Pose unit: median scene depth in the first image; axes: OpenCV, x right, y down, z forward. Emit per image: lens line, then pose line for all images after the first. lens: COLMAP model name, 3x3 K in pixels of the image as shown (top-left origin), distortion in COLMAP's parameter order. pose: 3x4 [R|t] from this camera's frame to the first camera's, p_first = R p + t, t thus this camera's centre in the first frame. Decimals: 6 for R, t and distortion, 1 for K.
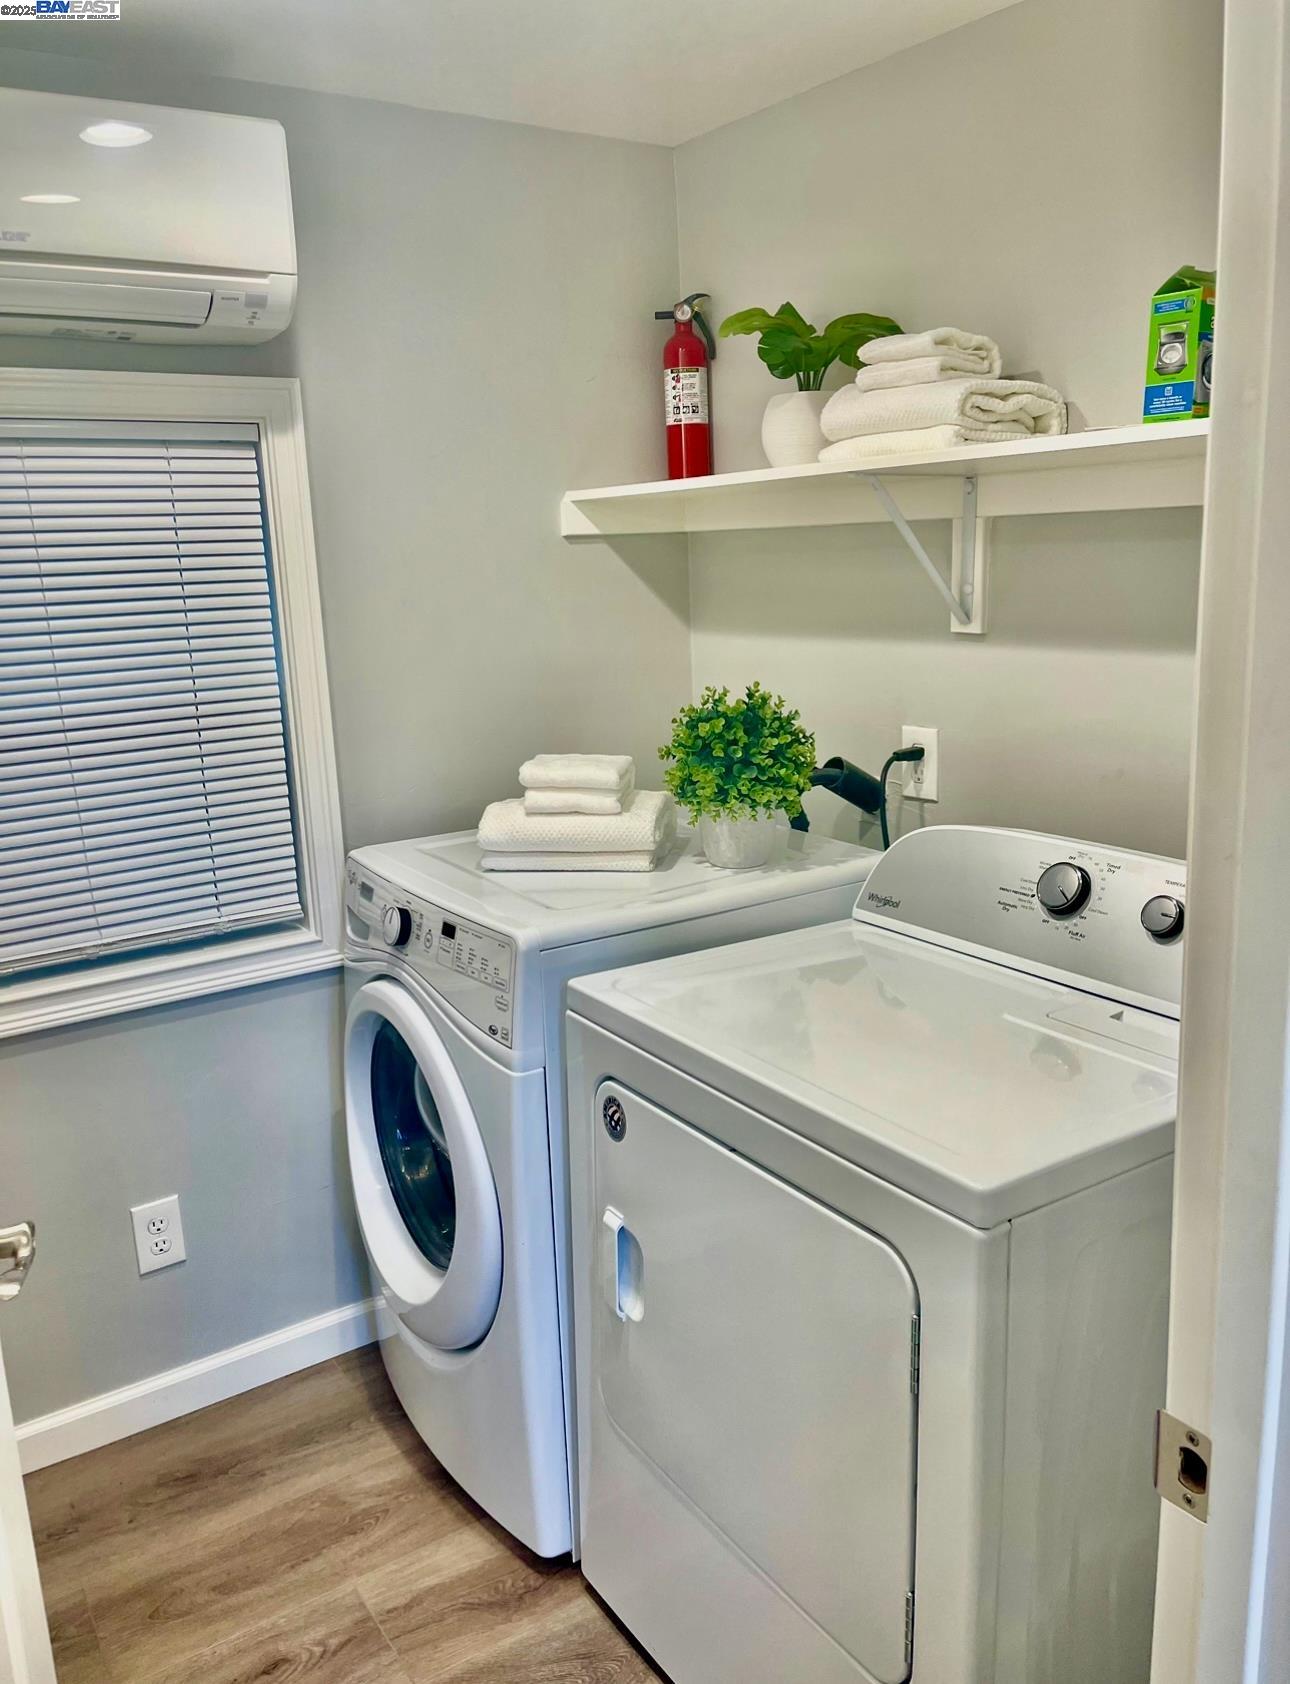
lens RADIAL K [[1315.9, 0, 646.9], [0, 1315.9, 834.9], [0, 0, 1]] dist [-0.009935, -0.004277]
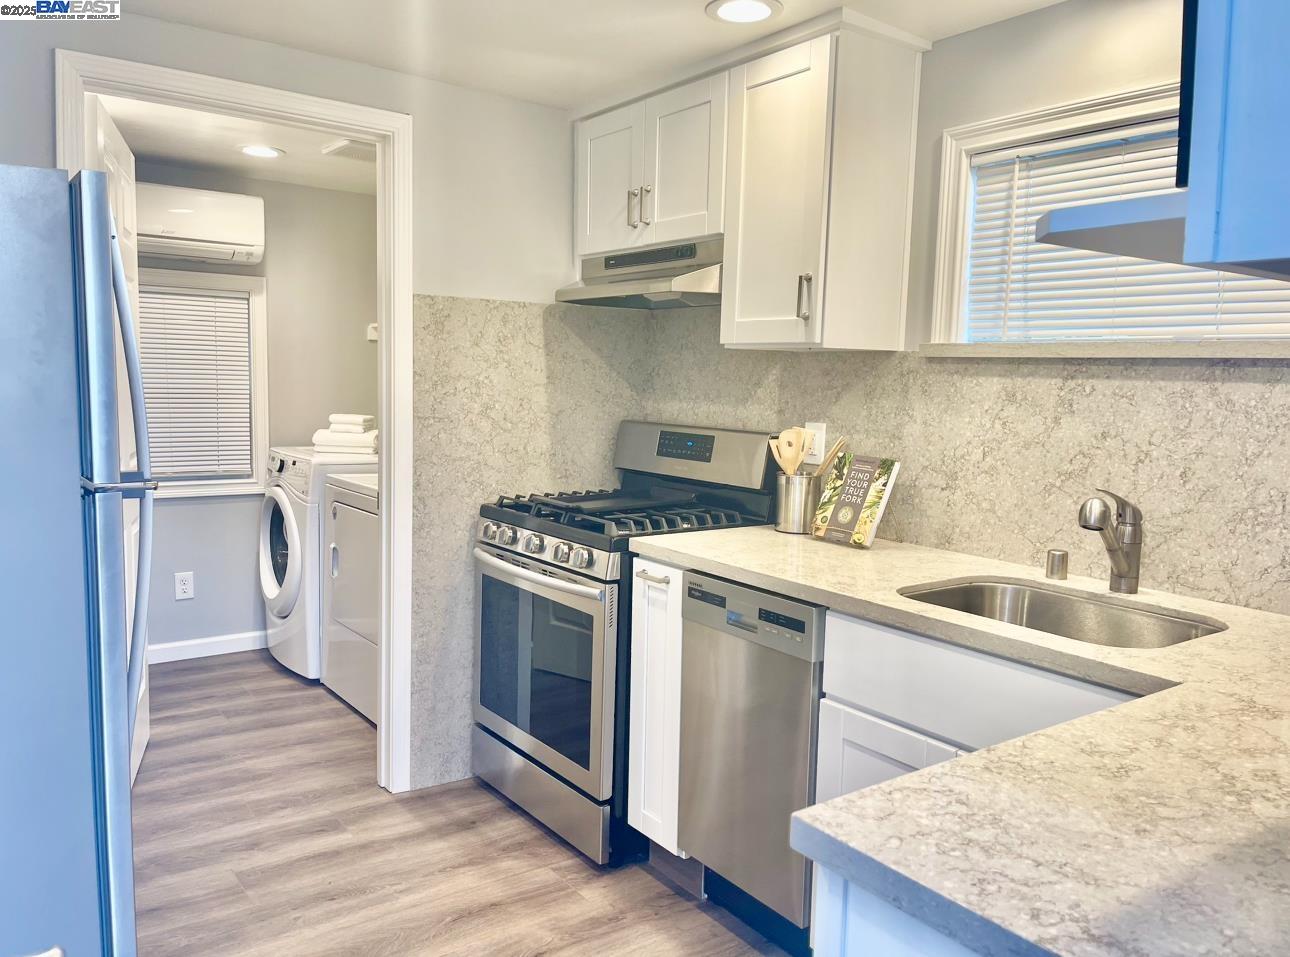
lens RADIAL K [[1015.5, 0, 636.6], [0, 1015.5, 486.6], [0, 0, 1]] dist [0.029172, -0.013721]
pose [[0.997299, 0.055603, 0.047989, 0.469713], [-0.050620, 0.993754, -0.099455, 0.284511], [-0.053219, 0.096757, 0.993884, -1.222610]]
